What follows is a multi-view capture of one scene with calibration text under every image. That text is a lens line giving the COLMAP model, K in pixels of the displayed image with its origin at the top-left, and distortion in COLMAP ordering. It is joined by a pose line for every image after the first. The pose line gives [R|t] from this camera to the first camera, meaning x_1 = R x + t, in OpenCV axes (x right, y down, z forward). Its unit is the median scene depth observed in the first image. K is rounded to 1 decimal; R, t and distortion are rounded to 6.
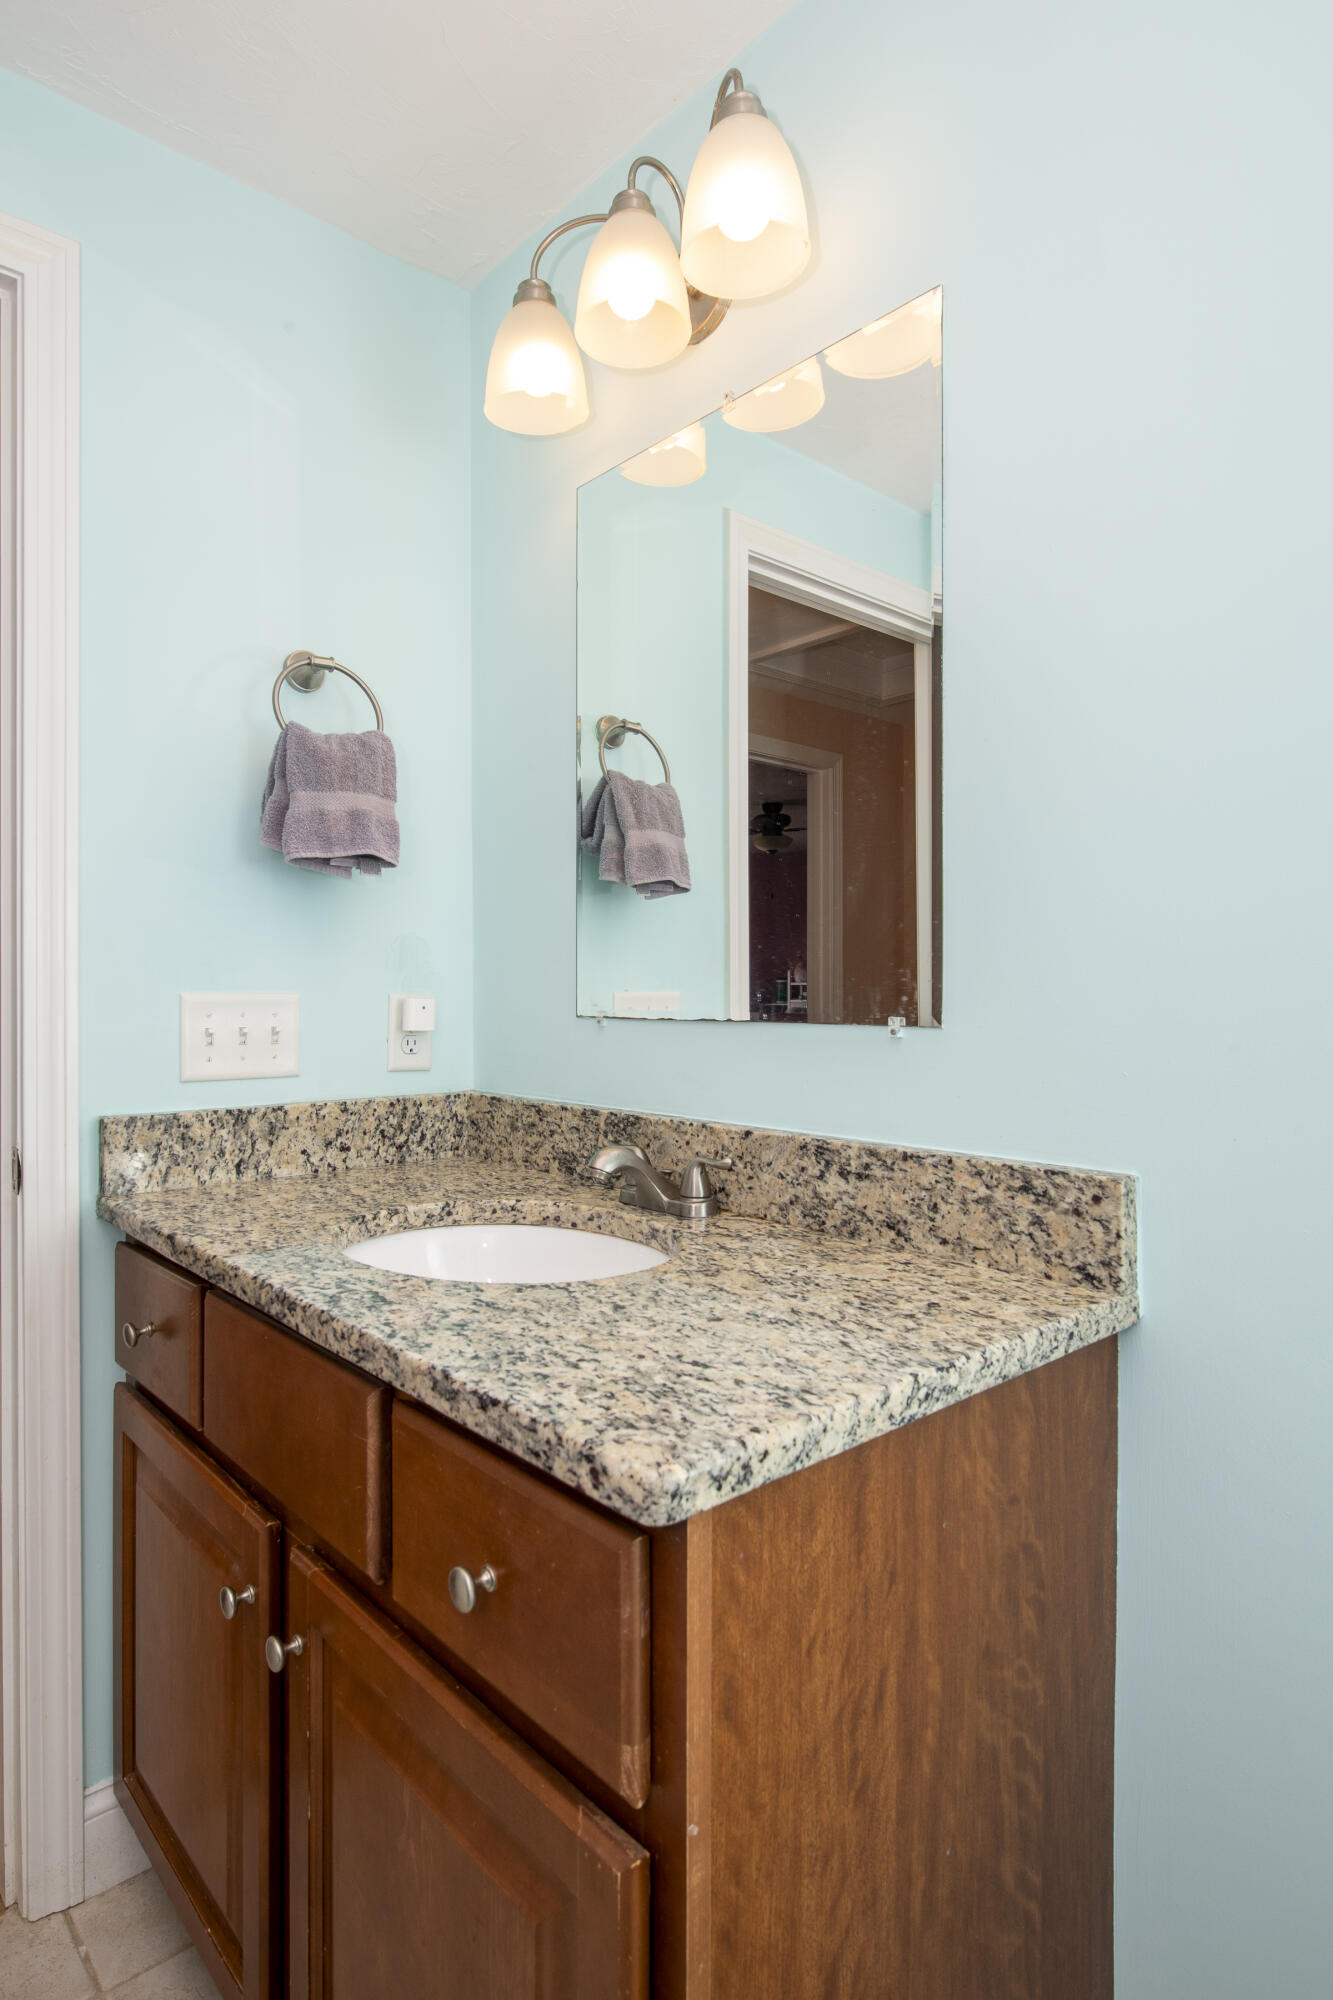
lens RADIAL K [[1122.8, 0, 666.5], [0, 1122.8, 1000.0], [0, 0, 1]] dist [-0.000587, 0.000591]
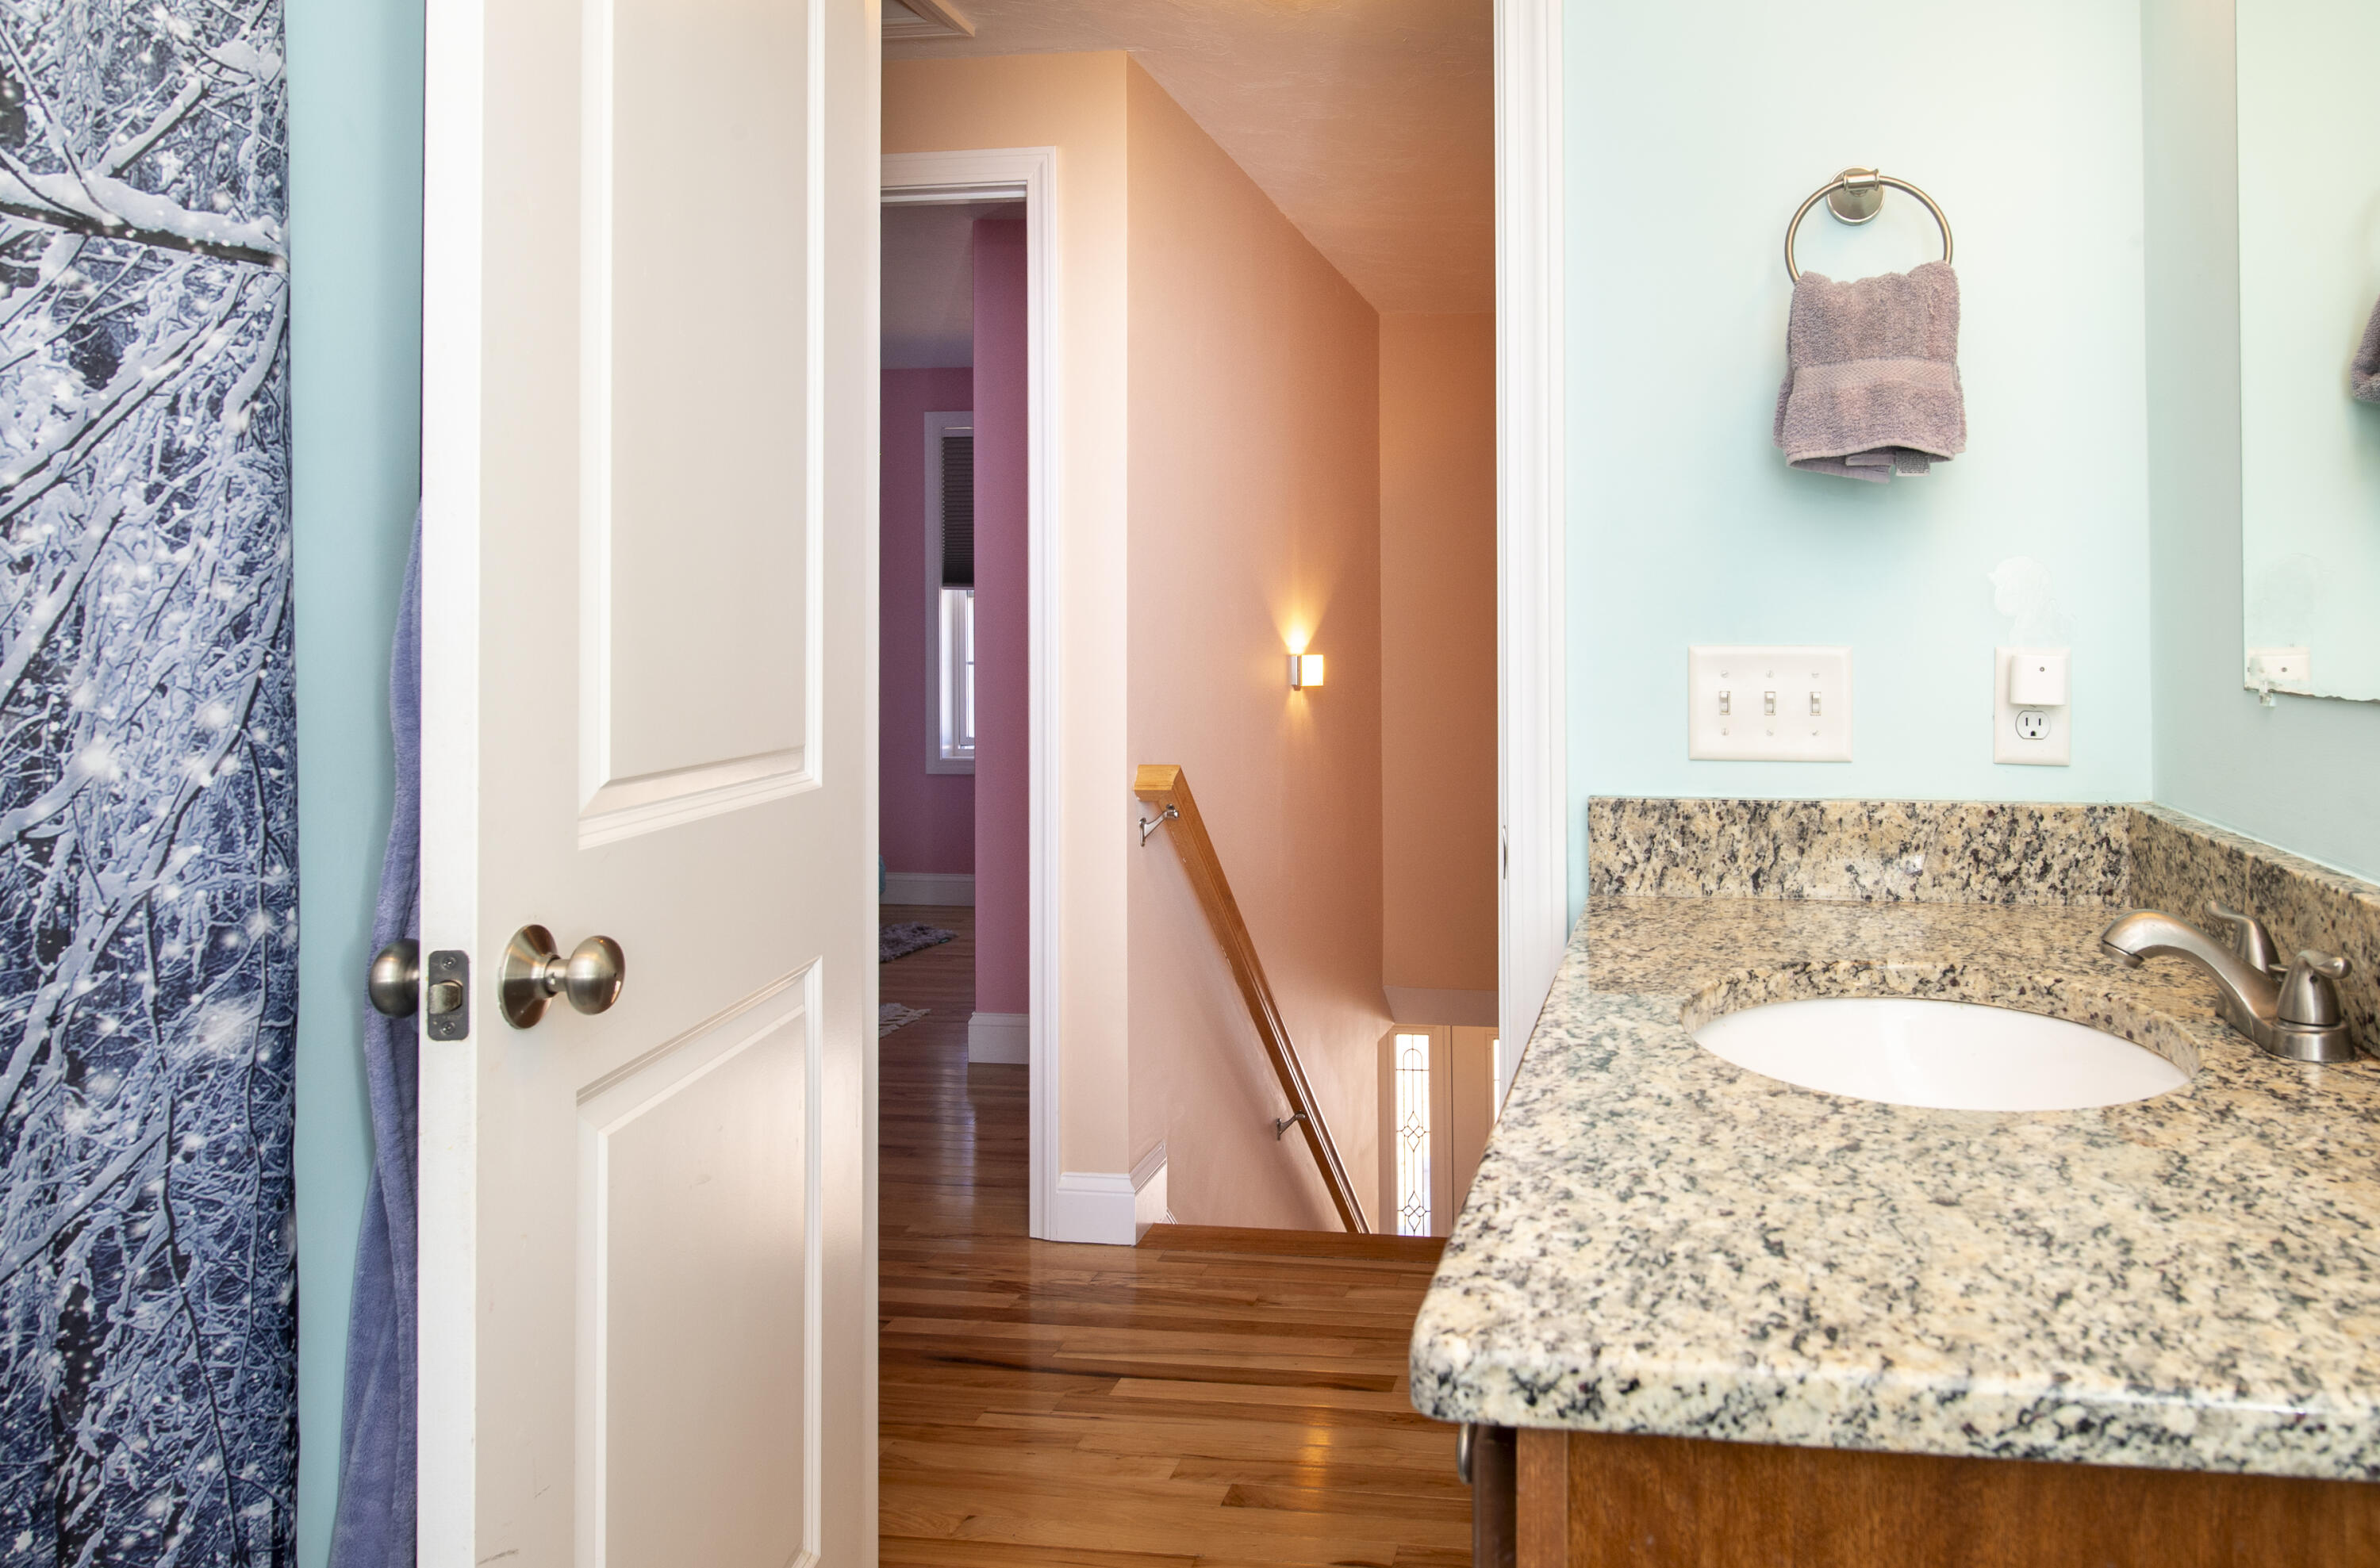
lens RADIAL K [[1508.8, 0, 1189.7], [0, 1508.8, 633.2], [0, 0, 1]] dist [0.000378, -0.001690]
pose [[0.649573, -0.001629, -0.760298, 0.189999], [-0.007633, 0.999933, -0.008663, -0.003783], [0.760261, 0.011431, 0.649517, 0.082566]]
